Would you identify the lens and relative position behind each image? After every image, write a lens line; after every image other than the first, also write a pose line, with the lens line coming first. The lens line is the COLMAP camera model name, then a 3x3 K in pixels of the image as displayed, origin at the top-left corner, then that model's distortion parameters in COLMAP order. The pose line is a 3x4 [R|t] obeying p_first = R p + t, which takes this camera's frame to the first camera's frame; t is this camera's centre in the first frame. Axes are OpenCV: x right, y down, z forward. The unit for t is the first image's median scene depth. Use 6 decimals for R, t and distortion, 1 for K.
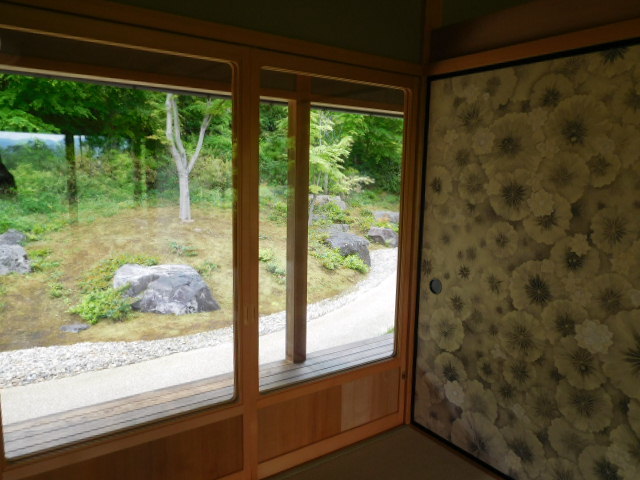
lens RADIAL K [[479.6, 0, 321.0], [0, 479.6, 245.2], [0, 0, 1]] dist [-0.010954, 0.004219]
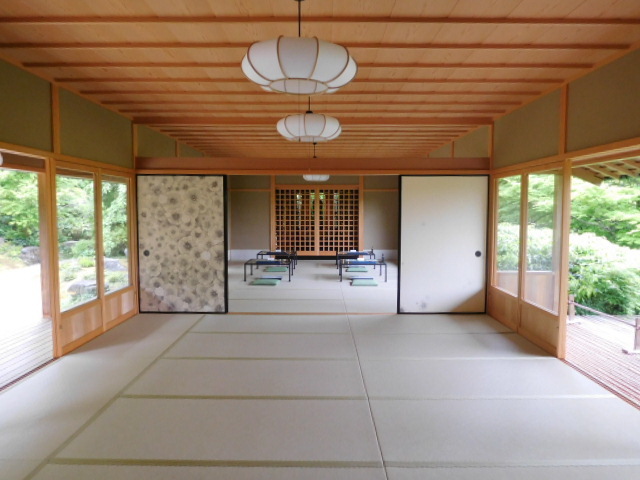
lens RADIAL K [[479.6, 0, 320.8], [0, 479.6, 240.8], [0, 0, 1]] dist [-0.010954, 0.004219]
pose [[0.553879, -0.059945, 0.830437, -1.587760], [0.135218, 0.990640, -0.018677, 0.223154], [-0.821544, 0.122635, 0.556800, -1.406065]]
